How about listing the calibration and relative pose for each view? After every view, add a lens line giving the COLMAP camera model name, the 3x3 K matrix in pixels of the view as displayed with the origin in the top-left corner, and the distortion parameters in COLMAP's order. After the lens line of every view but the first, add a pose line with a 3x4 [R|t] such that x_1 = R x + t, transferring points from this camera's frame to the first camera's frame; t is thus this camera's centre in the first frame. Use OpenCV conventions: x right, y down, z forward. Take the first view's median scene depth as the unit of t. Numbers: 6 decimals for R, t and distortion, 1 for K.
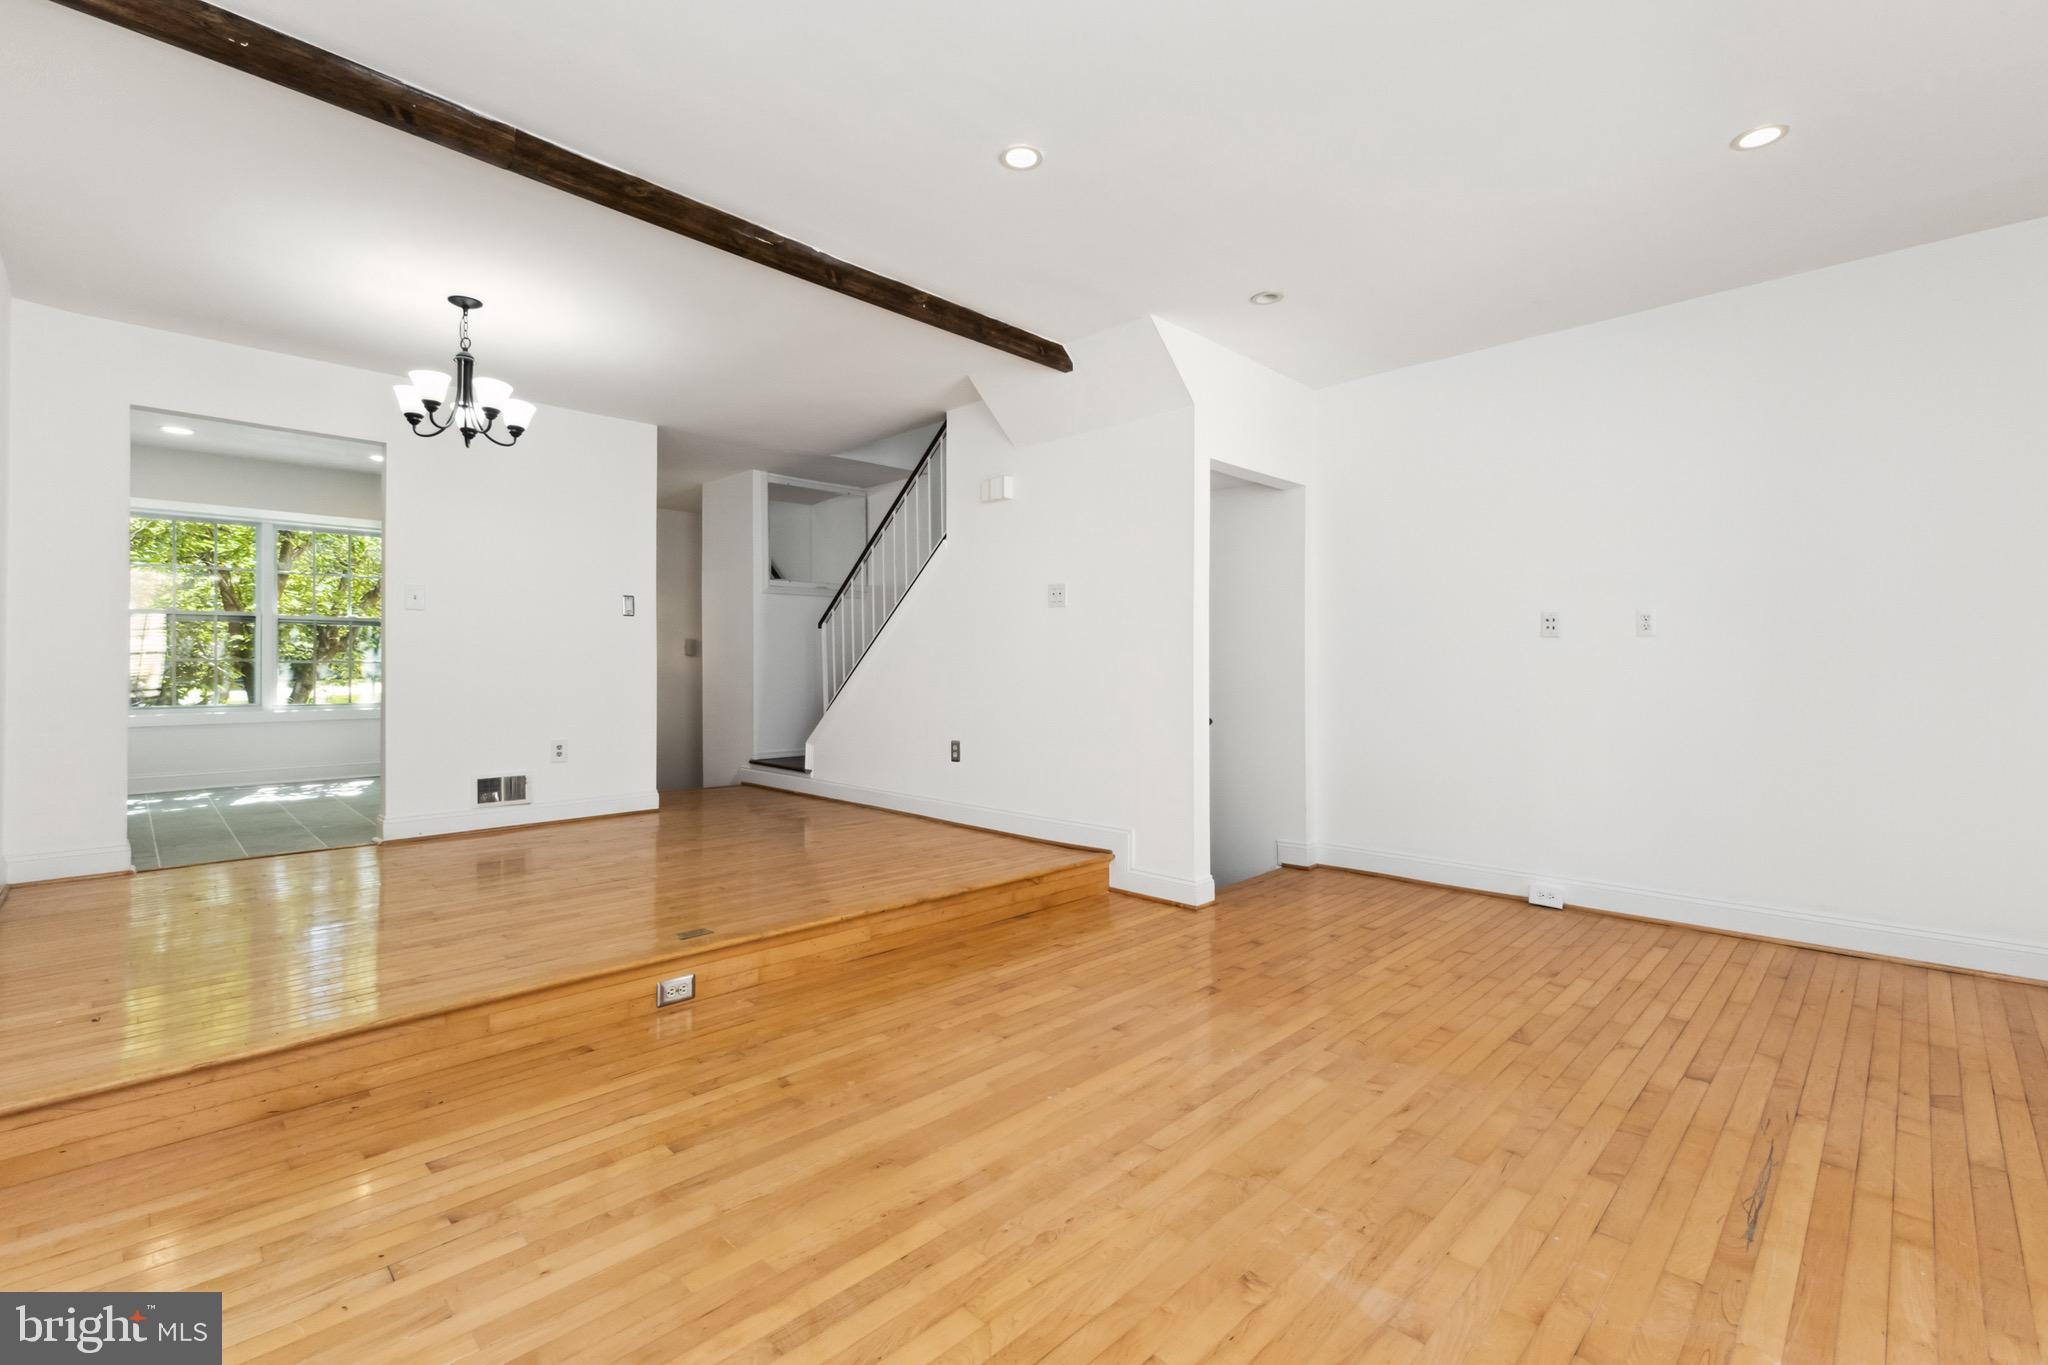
lens RADIAL K [[895.1, 0, 1018.9], [0, 895.1, 672.4], [0, 0, 1]] dist [0.002203, 0.000317]
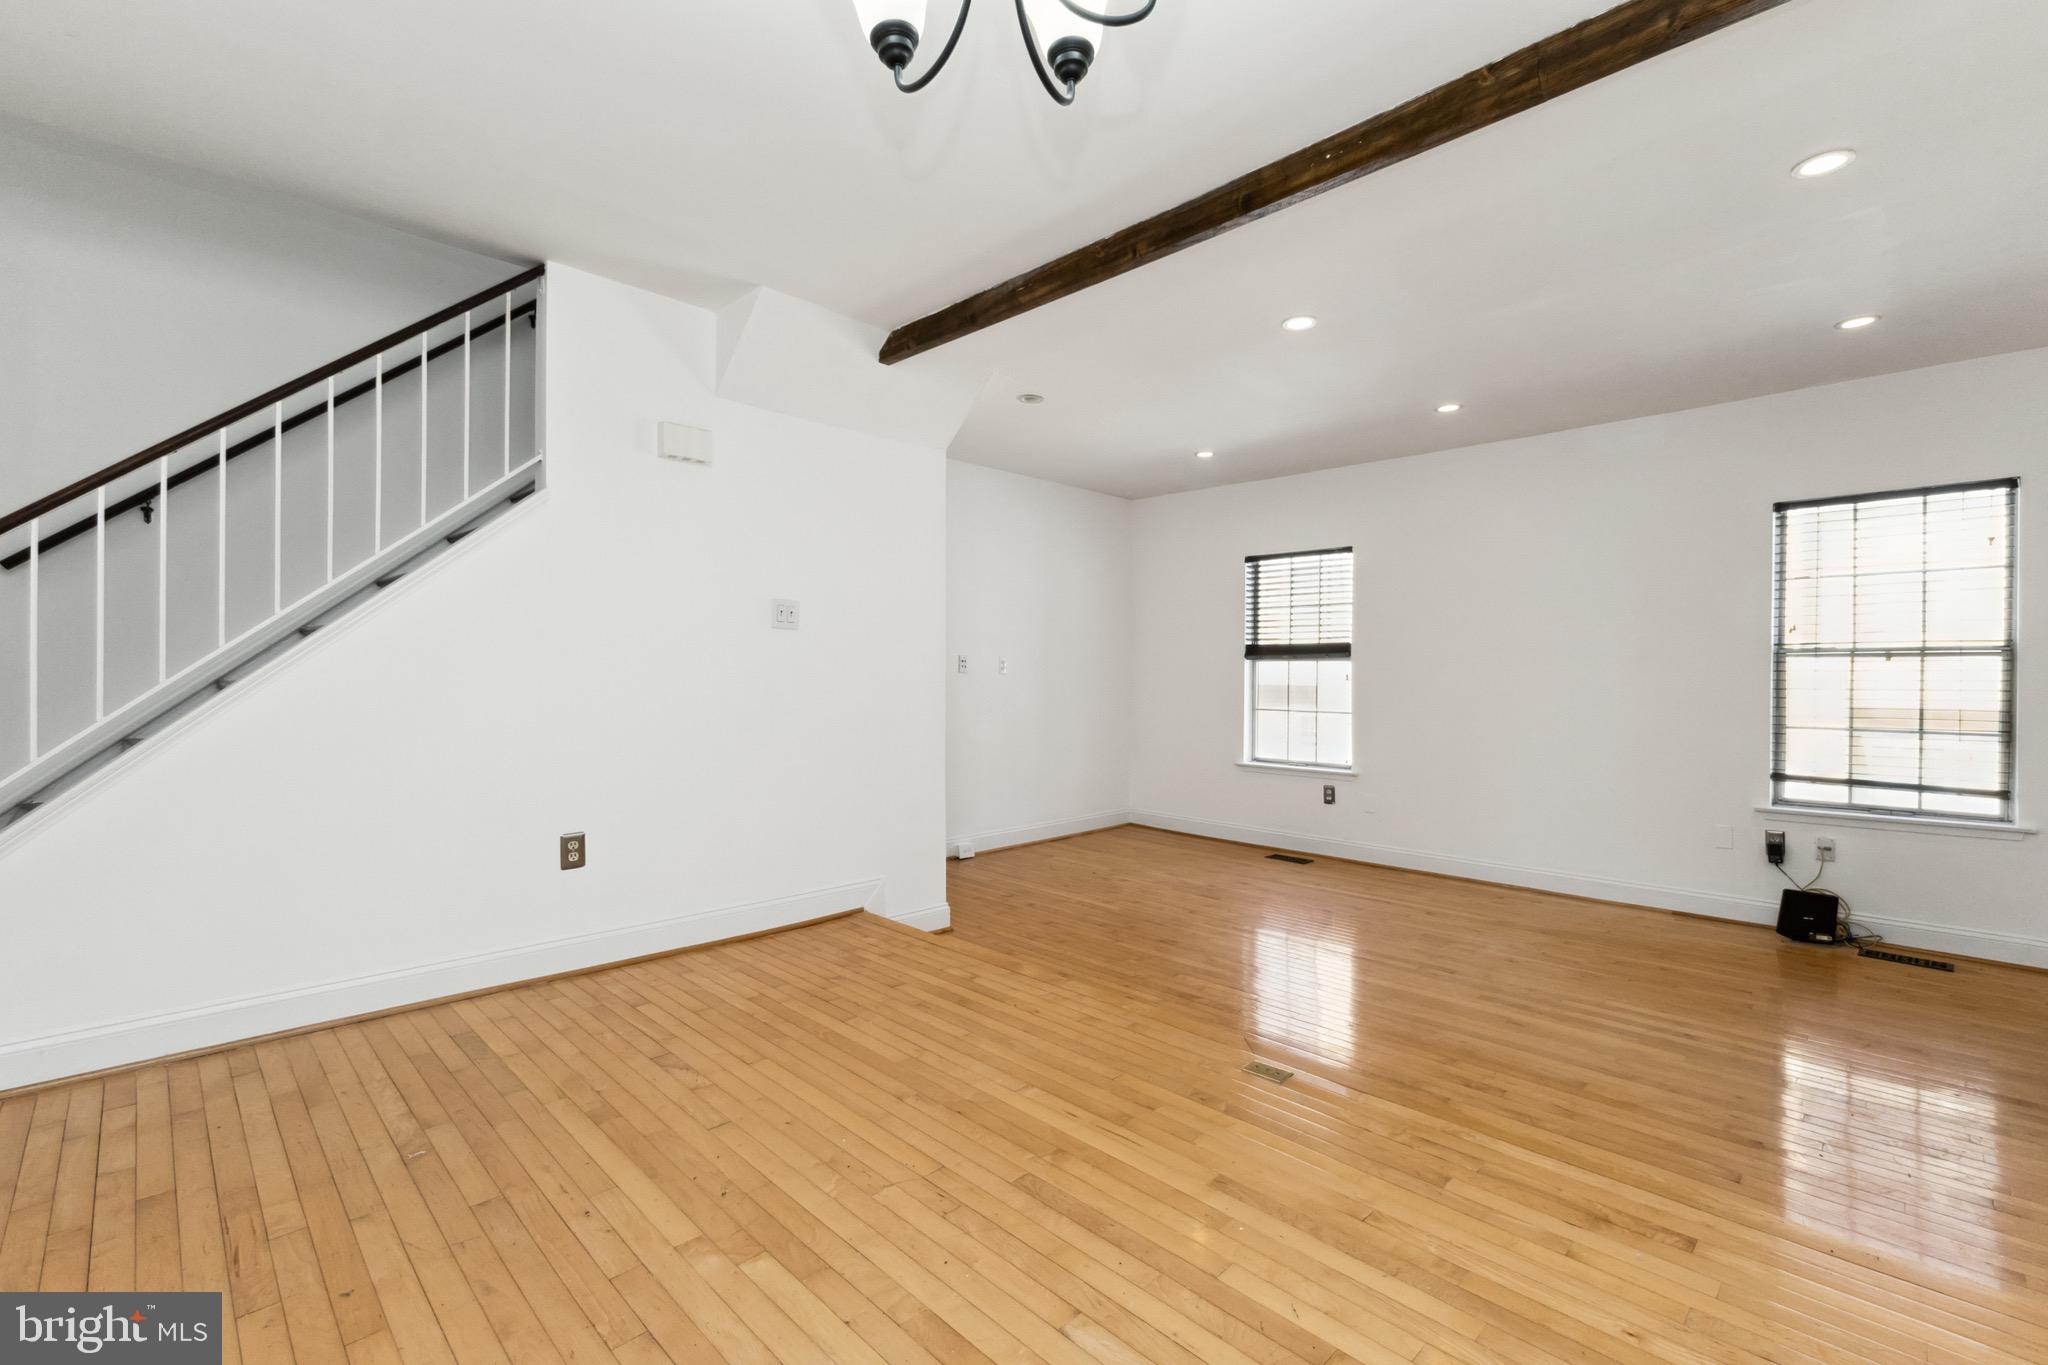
lens RADIAL K [[895.1, 0, 1018.9], [0, 895.1, 672.4], [0, 0, 1]] dist [0.002203, 0.000317]
pose [[-0.001602, -0.002235, 0.999996, -0.754708], [-0.009539, 0.999952, 0.002219, -0.039083], [-0.999953, -0.009536, -0.001624, 0.803556]]
